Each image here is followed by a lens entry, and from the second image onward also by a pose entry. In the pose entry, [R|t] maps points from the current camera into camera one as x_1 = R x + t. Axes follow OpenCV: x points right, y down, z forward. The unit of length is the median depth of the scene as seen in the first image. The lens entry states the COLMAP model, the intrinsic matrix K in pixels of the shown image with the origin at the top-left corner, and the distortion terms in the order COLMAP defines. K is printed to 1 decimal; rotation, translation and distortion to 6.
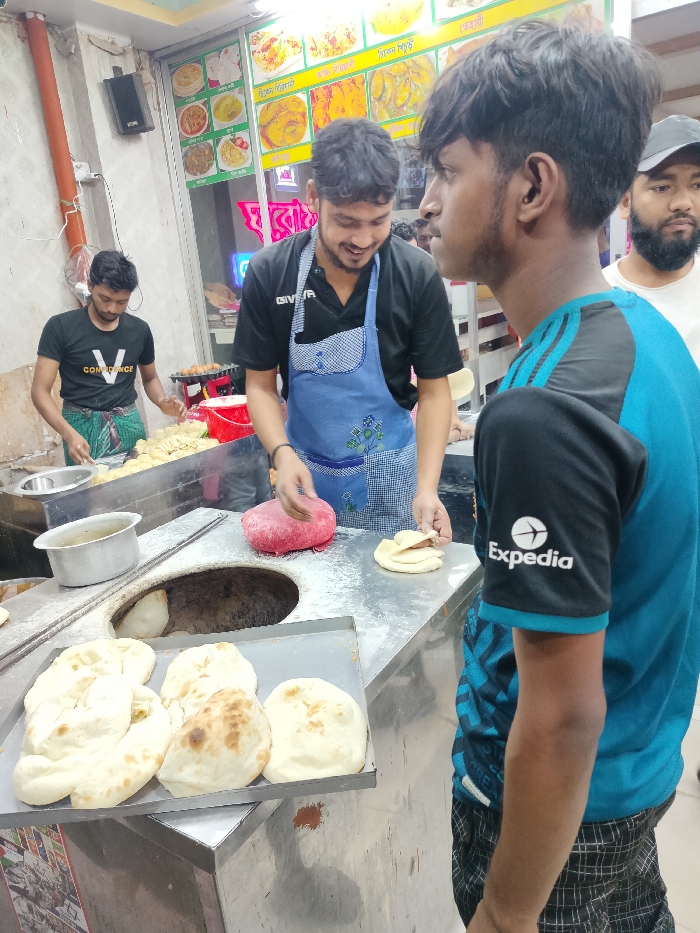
lens RADIAL K [[663.2, 0, 355.2], [0, 663.2, 464.9], [0, 0, 1]] dist [0.021451, -0.015580]
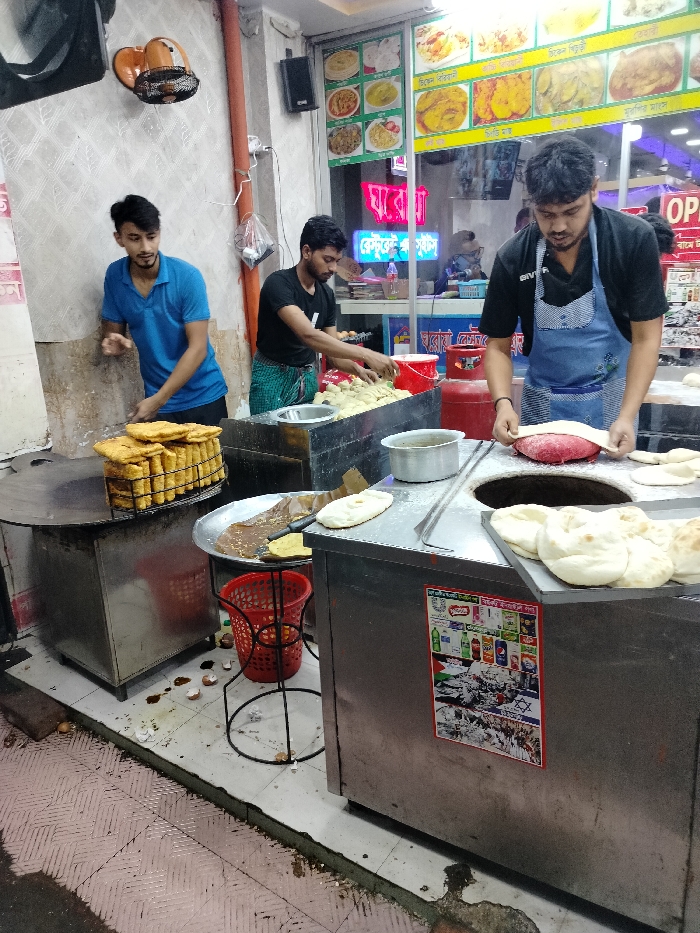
lens RADIAL K [[663.2, 0, 381.5], [0, 663.2, 457.9], [0, 0, 1]] dist [0.021451, -0.015580]
pose [[0.998281, 0.040764, 0.042107, -0.228714], [-0.040668, 0.999168, -0.003138, 0.061222], [-0.042200, 0.001420, 0.999108, -0.082380]]
